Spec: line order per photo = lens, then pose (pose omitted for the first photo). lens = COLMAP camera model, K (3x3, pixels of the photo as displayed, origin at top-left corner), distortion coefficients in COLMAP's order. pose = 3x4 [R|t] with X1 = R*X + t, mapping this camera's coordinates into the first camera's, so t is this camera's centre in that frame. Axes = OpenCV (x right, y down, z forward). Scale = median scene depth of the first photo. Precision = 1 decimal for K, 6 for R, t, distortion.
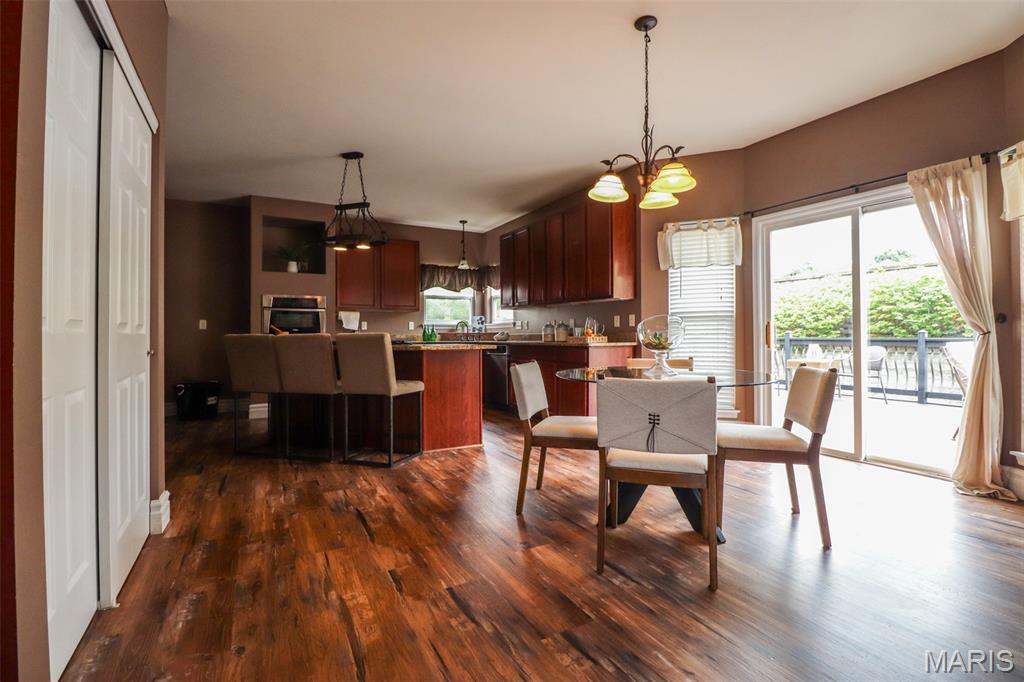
lens RADIAL K [[480.6, 0, 515.7], [0, 480.6, 334.8], [0, 0, 1]] dist [-0.015555, -0.006151]
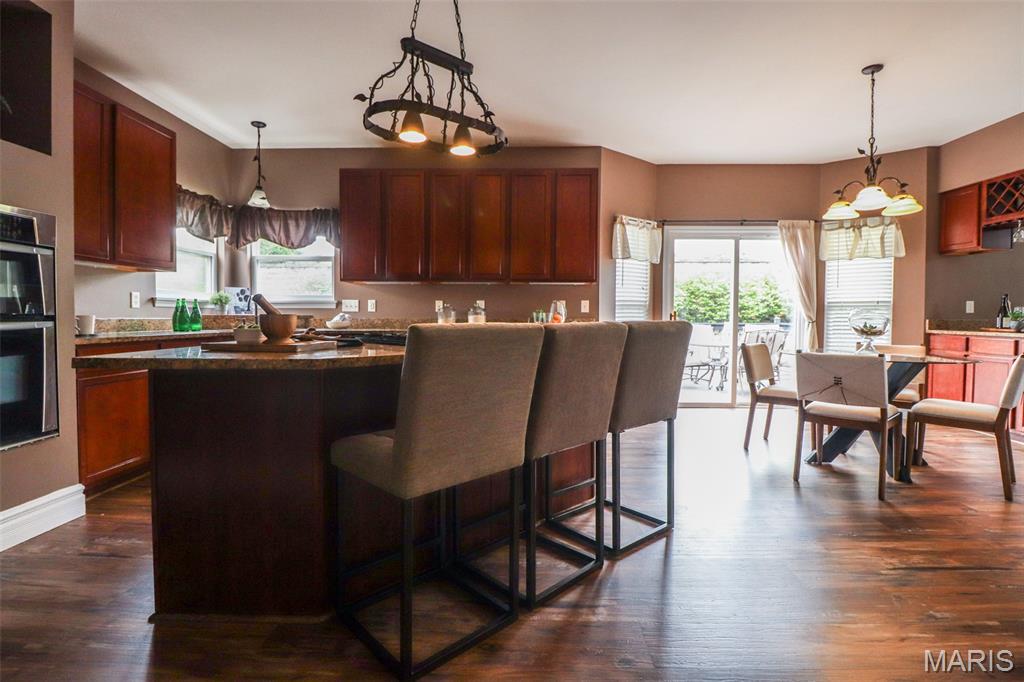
lens RADIAL K [[480.6, 0, 511.5], [0, 480.6, 336.7], [0, 0, 1]] dist [-0.015555, -0.006151]
pose [[0.502098, -0.025337, 0.864439, -0.790036], [-0.006459, 0.999433, 0.033046, 0.000418], [-0.864787, -0.022176, 0.501650, 0.746184]]
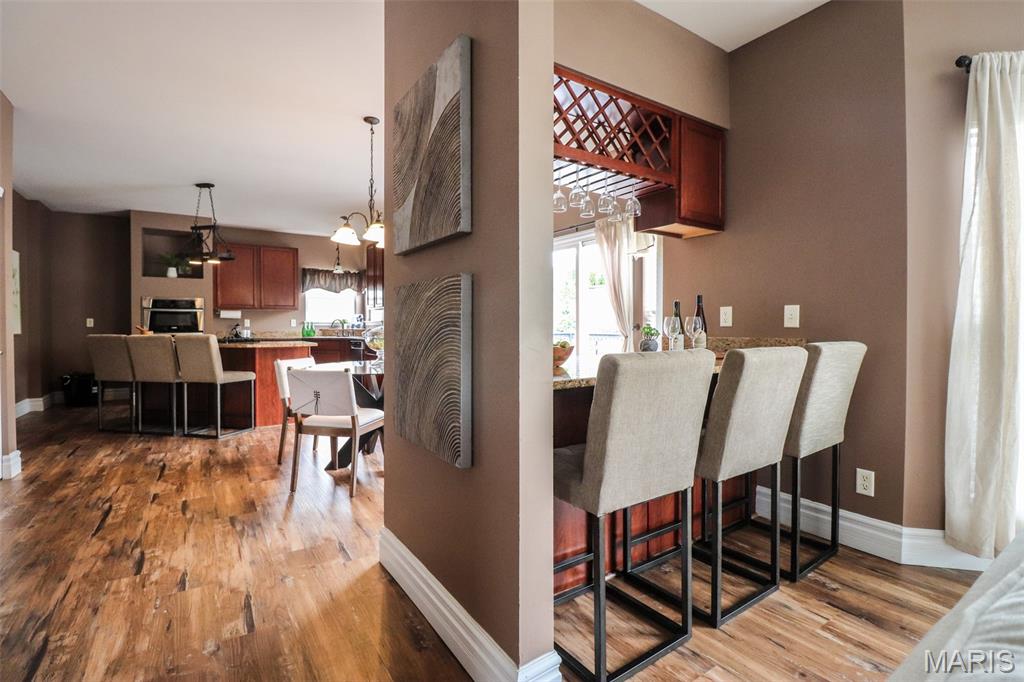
lens RADIAL K [[480.6, 0, 513.7], [0, 480.6, 335.4], [0, 0, 1]] dist [-0.015555, -0.006151]
pose [[0.996154, 0.002235, 0.087589, 0.363079], [-0.004047, 0.999781, 0.020514, -0.027076], [-0.087524, -0.020789, 0.995945, -0.298404]]
